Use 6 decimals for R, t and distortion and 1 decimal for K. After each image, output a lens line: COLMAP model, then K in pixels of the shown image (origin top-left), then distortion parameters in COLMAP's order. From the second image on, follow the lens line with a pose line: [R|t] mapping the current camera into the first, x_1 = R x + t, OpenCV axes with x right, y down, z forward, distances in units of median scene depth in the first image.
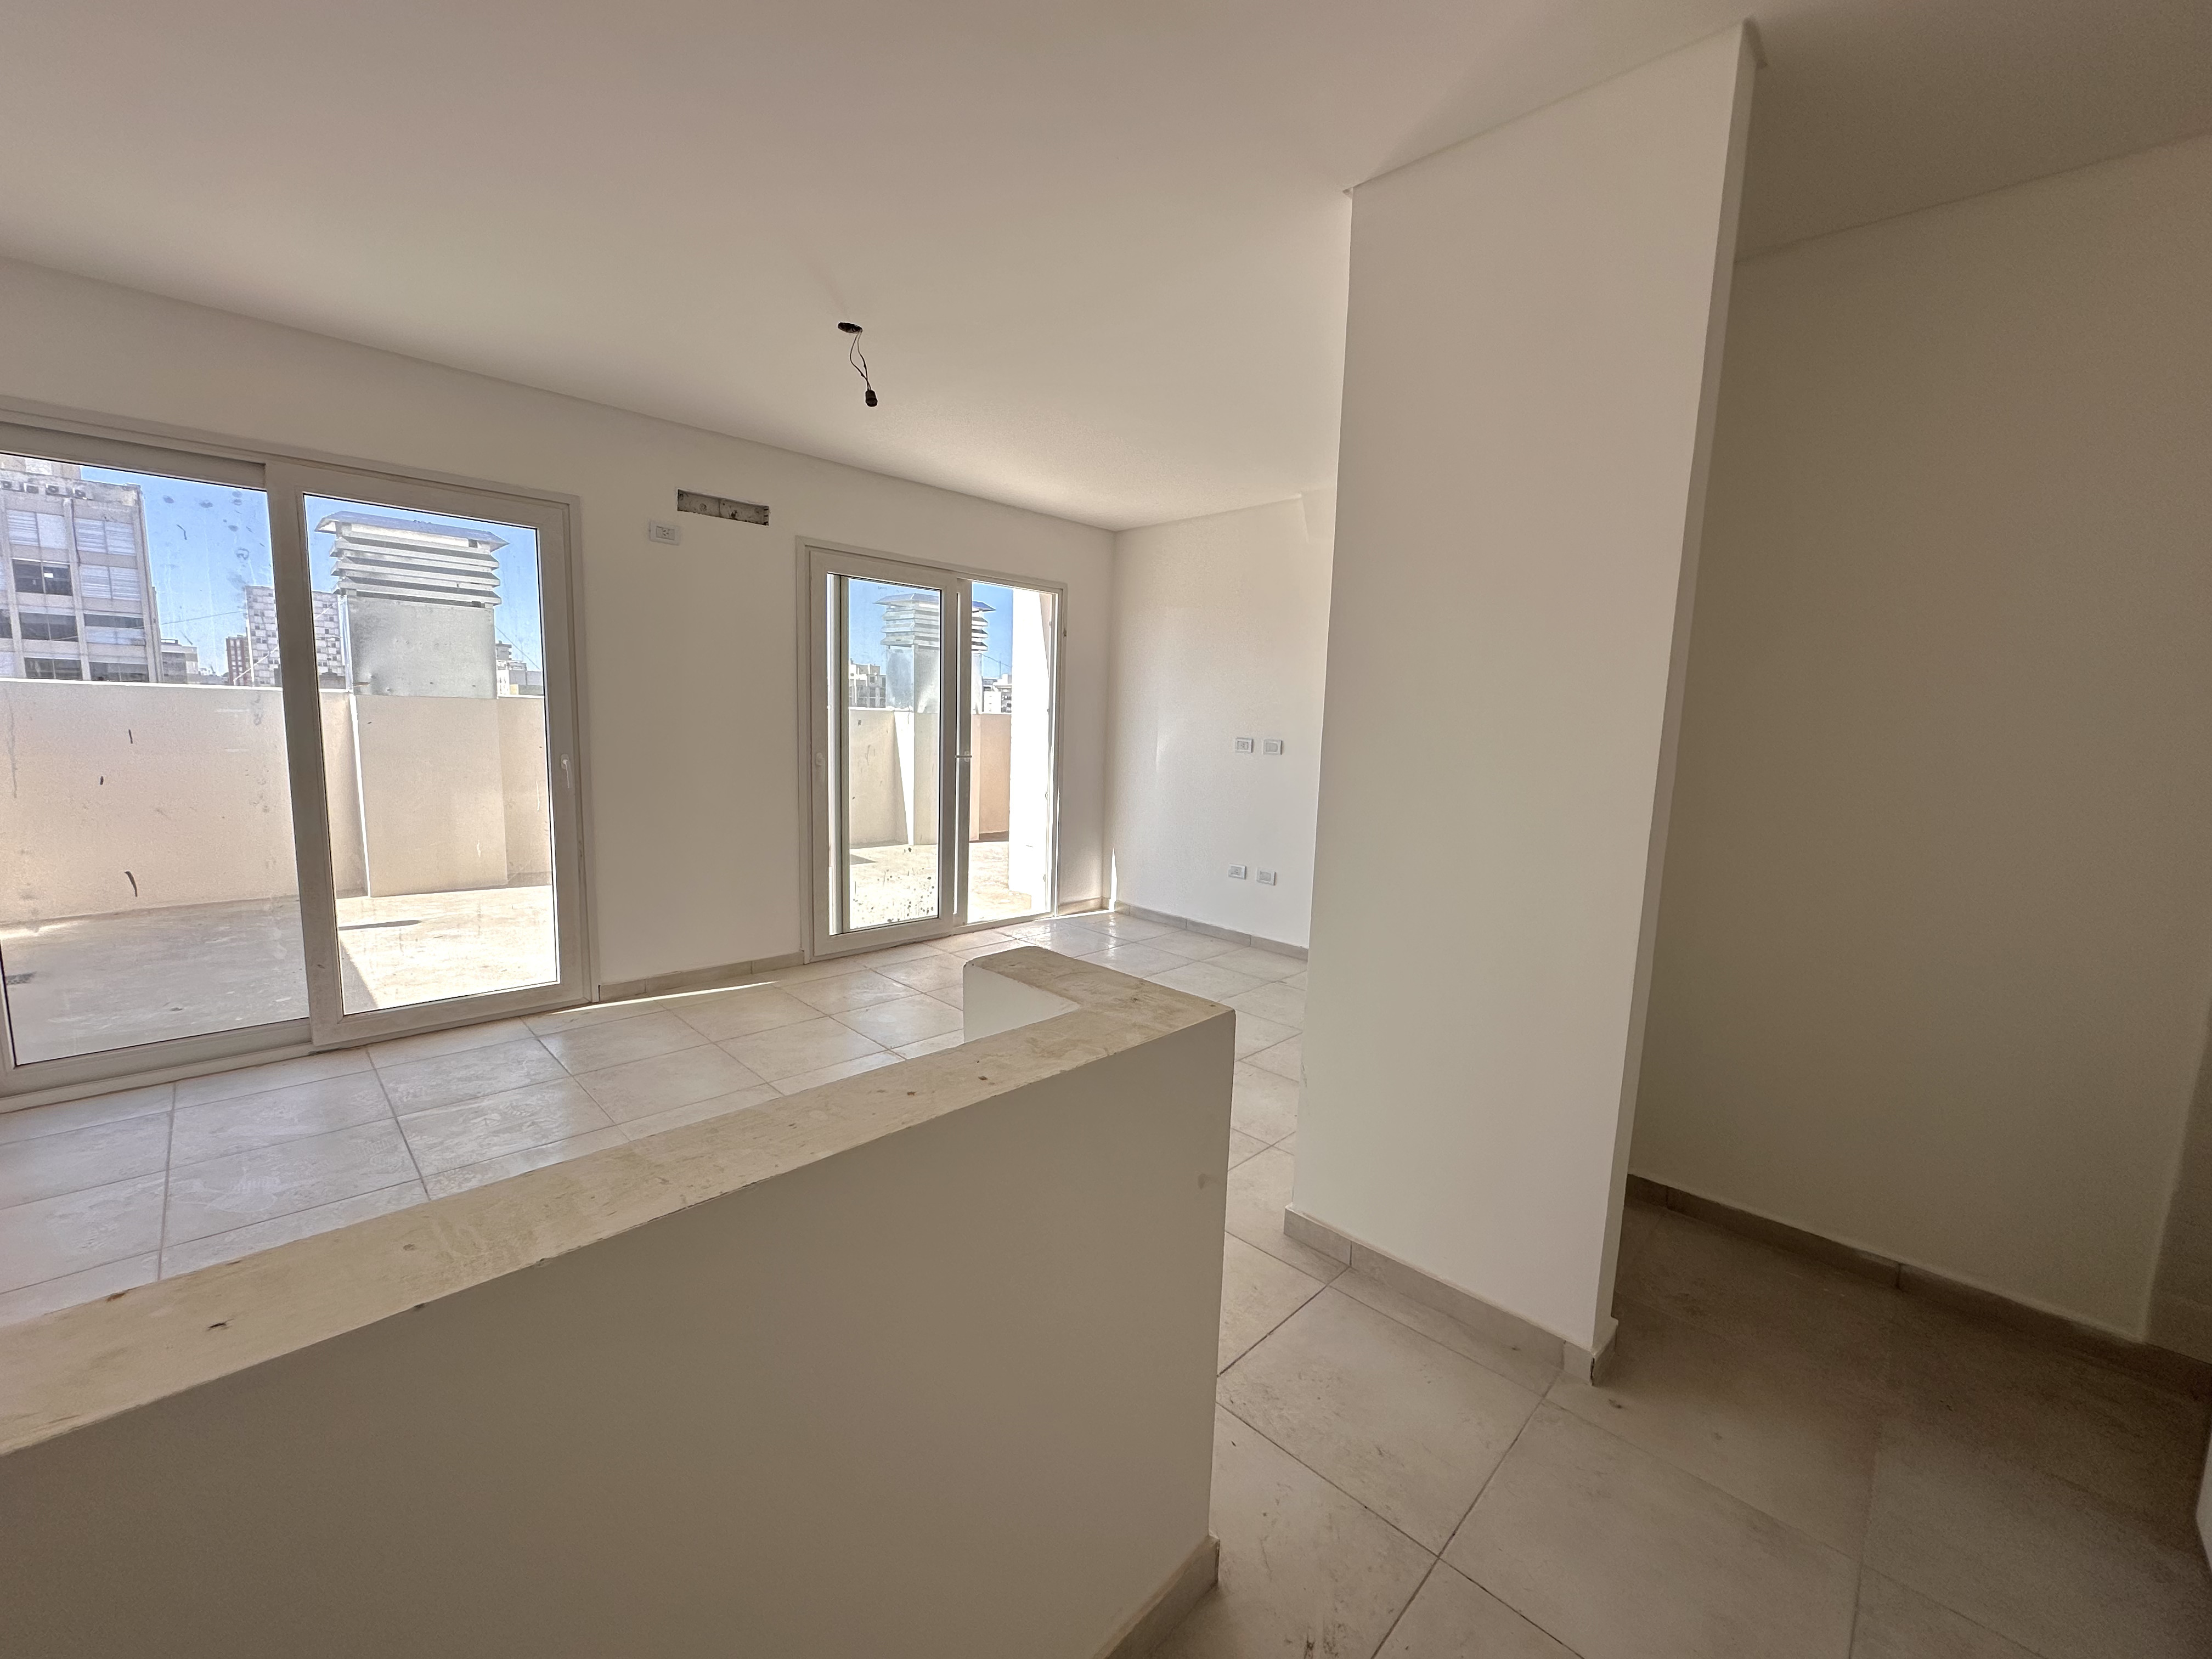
lens RADIAL K [[876.6, 0, 1109.3], [0, 876.6, 824.7], [0, 0, 1]] dist [-0.005209, 0.001435]
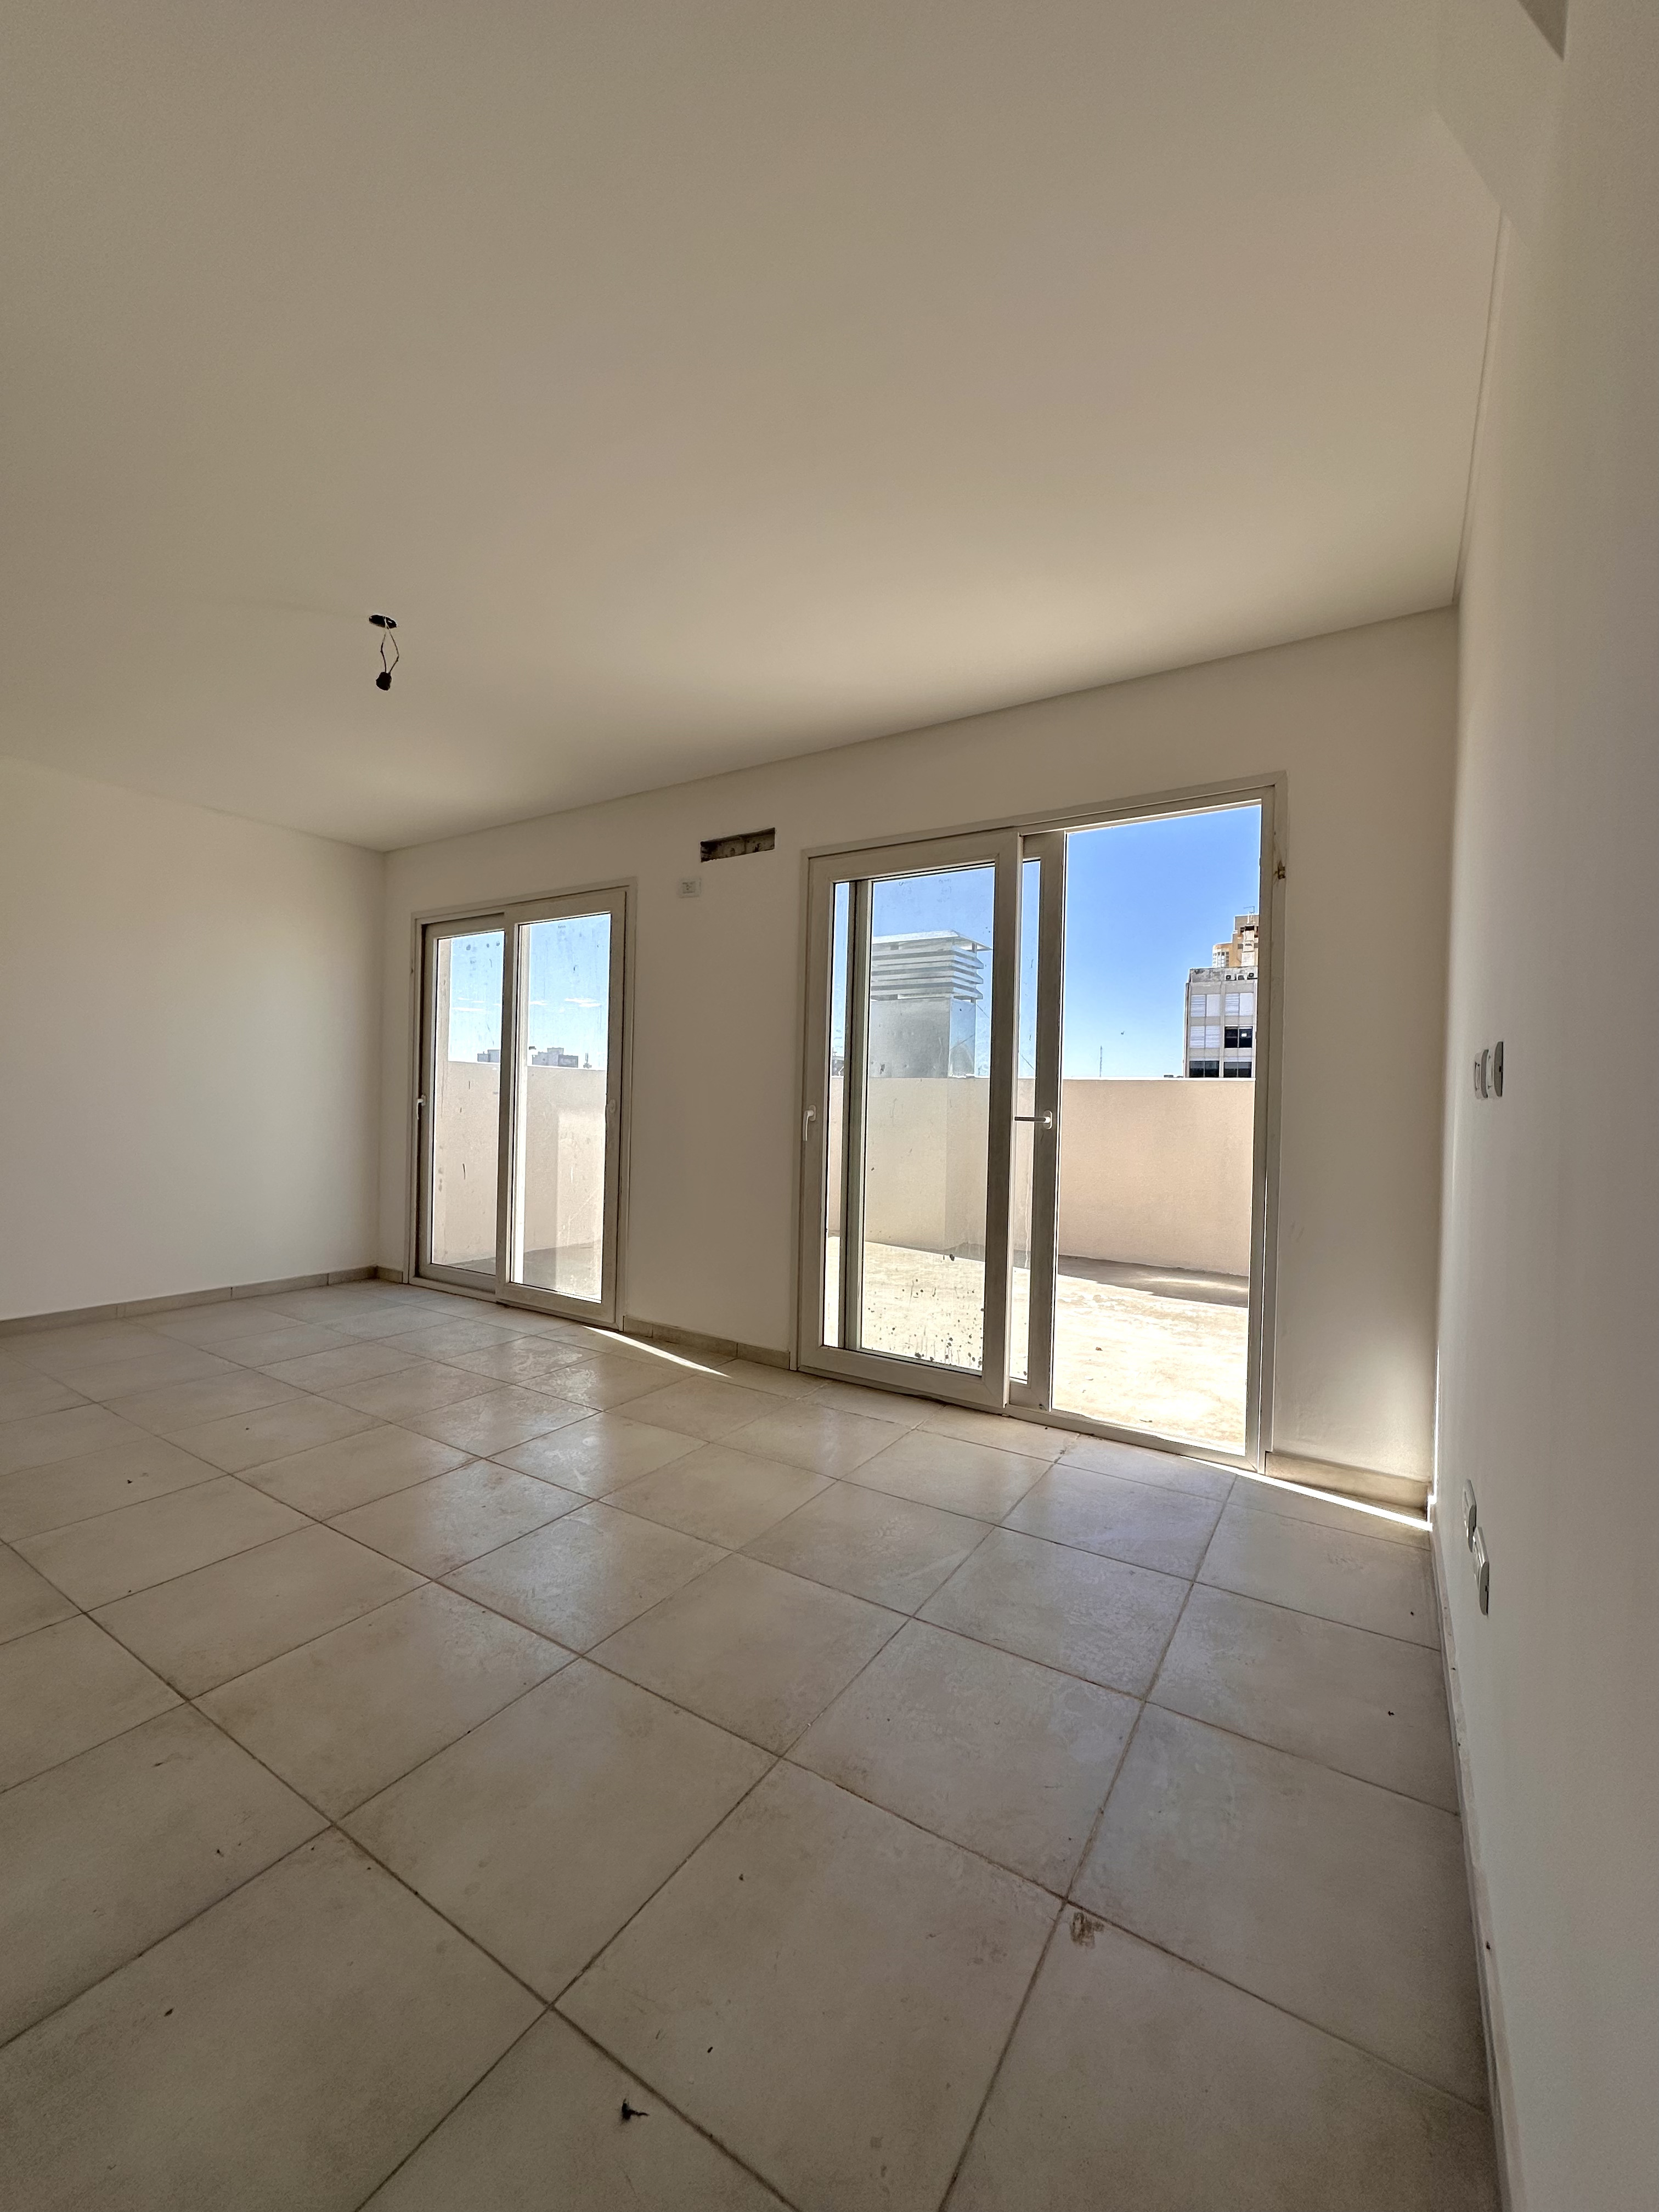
lens RADIAL K [[876.6, 0, 830.8], [0, 876.6, 1101.6], [0, 0, 1]] dist [-0.005209, 0.001435]
pose [[0.213118, -0.028460, -0.976612, 0.450941], [-0.135497, 0.989056, -0.058391, -0.041107], [0.967585, 0.144772, 0.206930, 0.850243]]
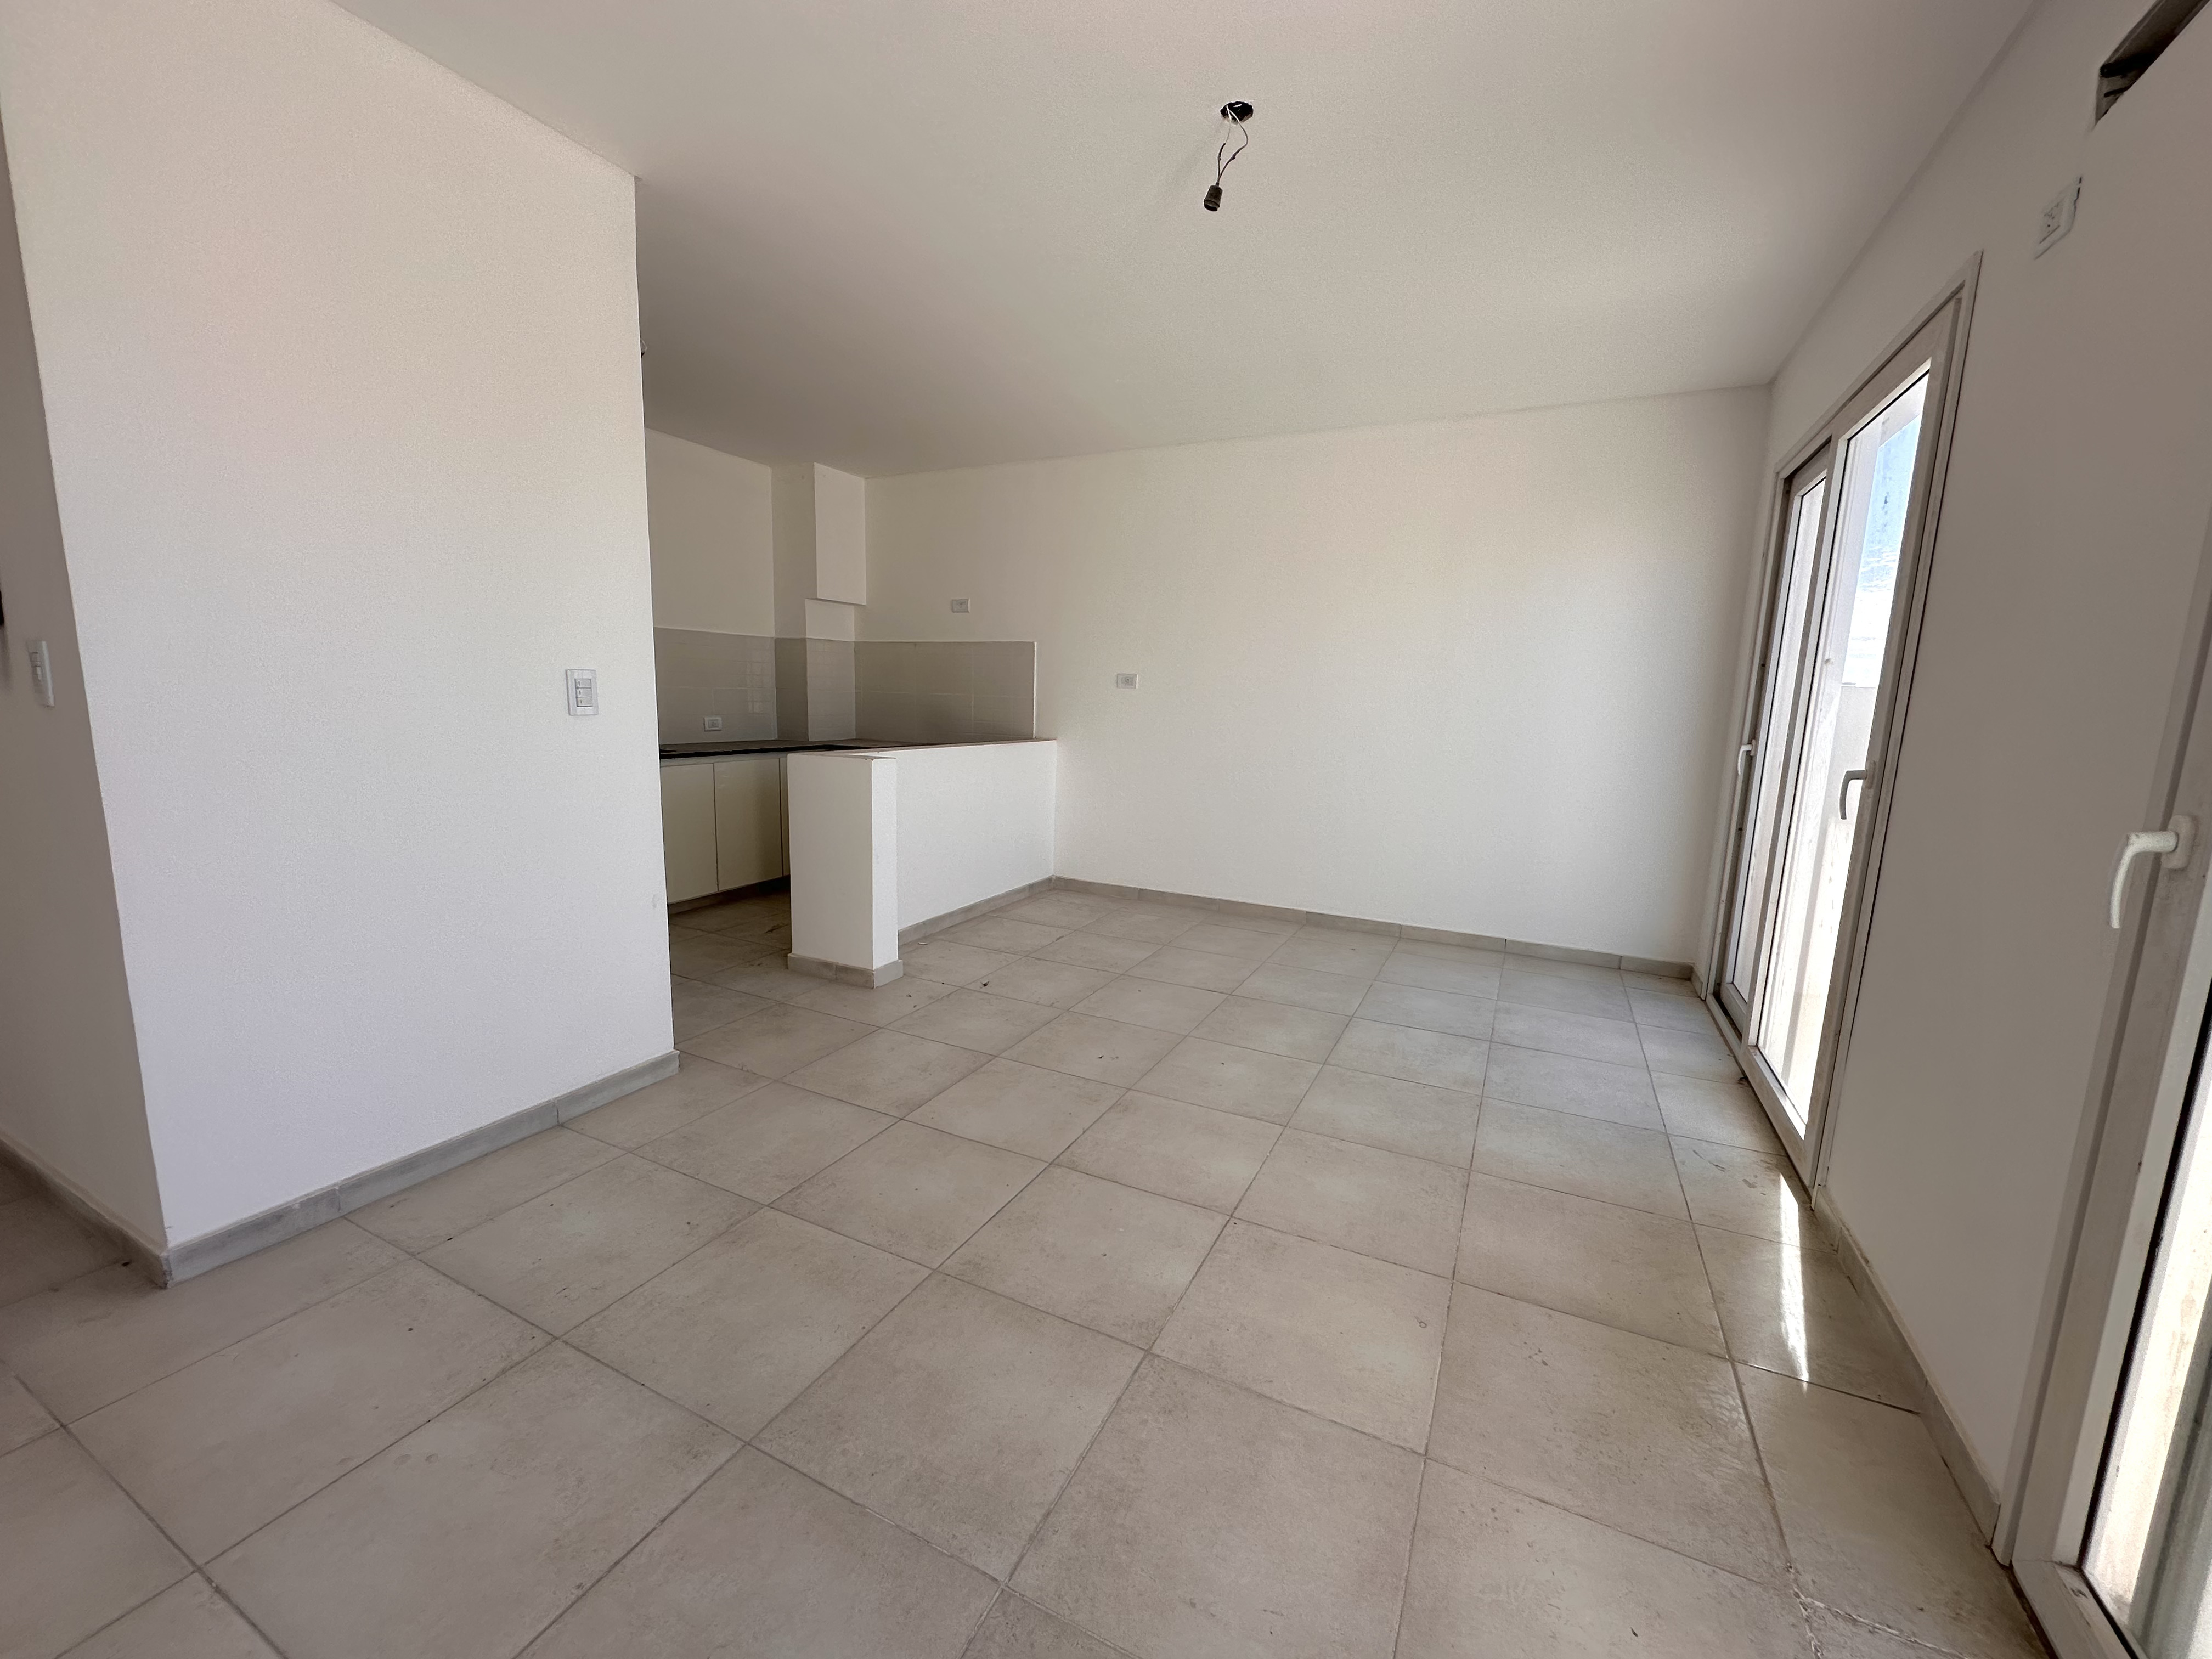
lens RADIAL K [[876.6, 0, 1109.6], [0, 876.6, 830.6], [0, 0, 1]] dist [-0.005209, 0.001435]
pose [[-0.946107, -0.014210, -0.323543, 0.017634], [-0.102676, 0.960659, 0.258054, -0.110066], [0.307148, 0.277367, -0.910345, 1.125448]]
